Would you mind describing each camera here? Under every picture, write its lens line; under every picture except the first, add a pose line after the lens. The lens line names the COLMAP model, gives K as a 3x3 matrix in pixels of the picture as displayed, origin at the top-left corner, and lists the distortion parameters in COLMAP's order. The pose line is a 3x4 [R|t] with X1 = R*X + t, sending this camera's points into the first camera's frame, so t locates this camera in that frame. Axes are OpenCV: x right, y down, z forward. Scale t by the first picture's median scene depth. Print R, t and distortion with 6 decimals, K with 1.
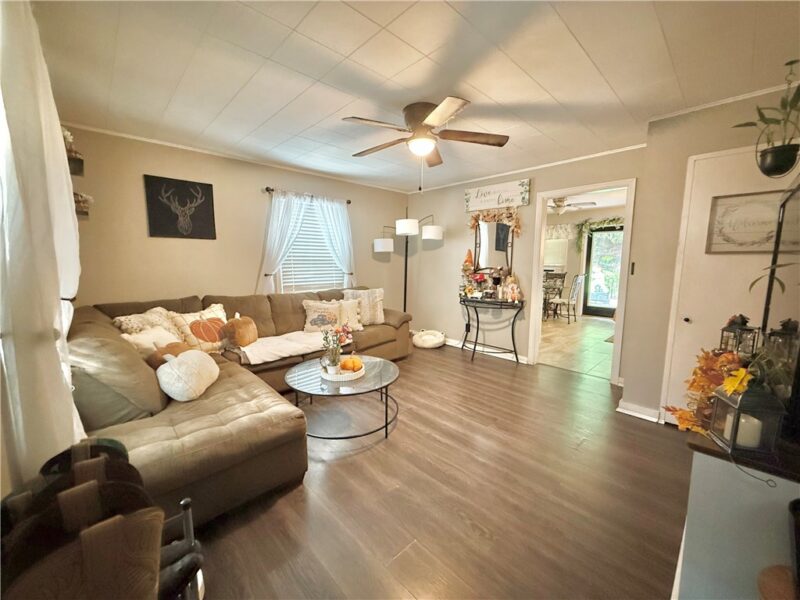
lens RADIAL K [[318.7, 0, 398.4], [0, 318.7, 301.6], [0, 0, 1]] dist [0.001149, -0.000279]
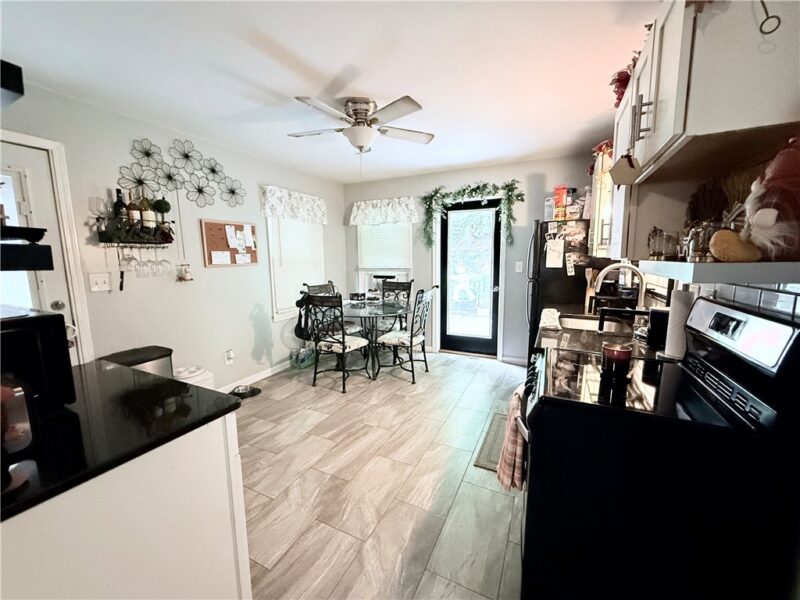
lens RADIAL K [[318.7, 0, 397.1], [0, 318.7, 300.1], [0, 0, 1]] dist [0.001149, -0.000279]
pose [[0.939814, -0.059025, 0.336550, 0.321410], [0.056963, 0.998248, 0.016006, -0.070110], [-0.336905, 0.004128, 0.941530, 0.489795]]
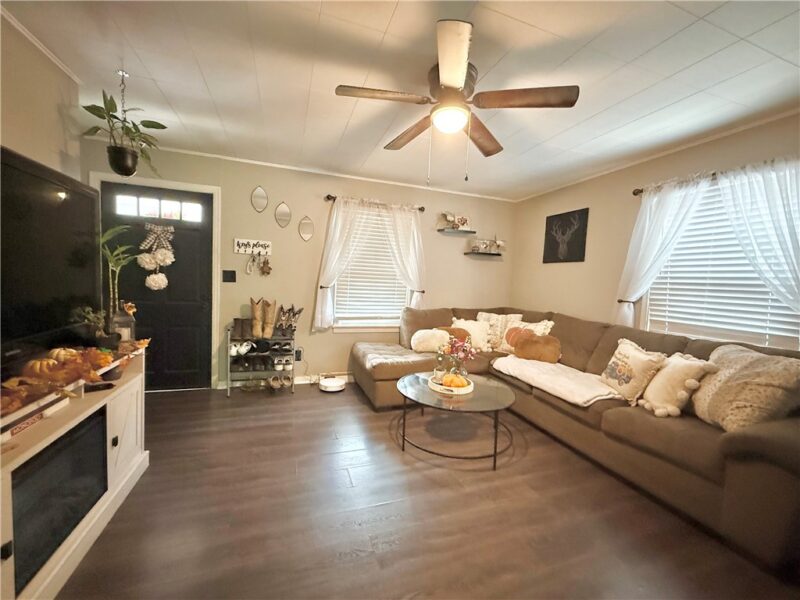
lens RADIAL K [[318.7, 0, 395.6], [0, 318.7, 301.5], [0, 0, 1]] dist [0.001149, -0.000279]
pose [[-0.416271, 0.040640, -0.908332, 0.274214], [-0.166640, 0.978669, 0.120155, -0.043139], [0.893840, 0.201382, -0.400620, 0.416411]]
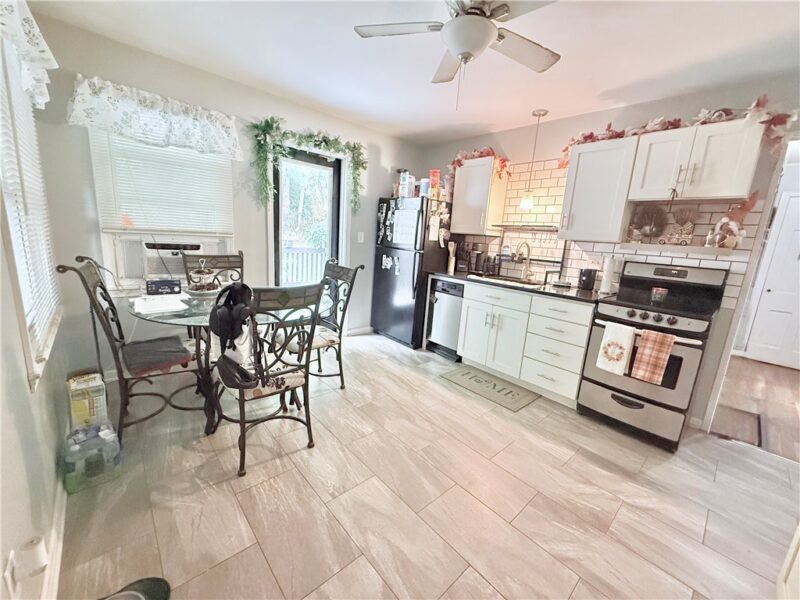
lens RADIAL K [[318.7, 0, 398.5], [0, 318.7, 299.2], [0, 0, 1]] dist [0.001149, -0.000279]
pose [[0.030639, -0.200893, 0.979134, 0.157299], [0.062475, 0.978063, 0.198718, -0.106795], [-0.997576, 0.055083, 0.042518, 0.851862]]
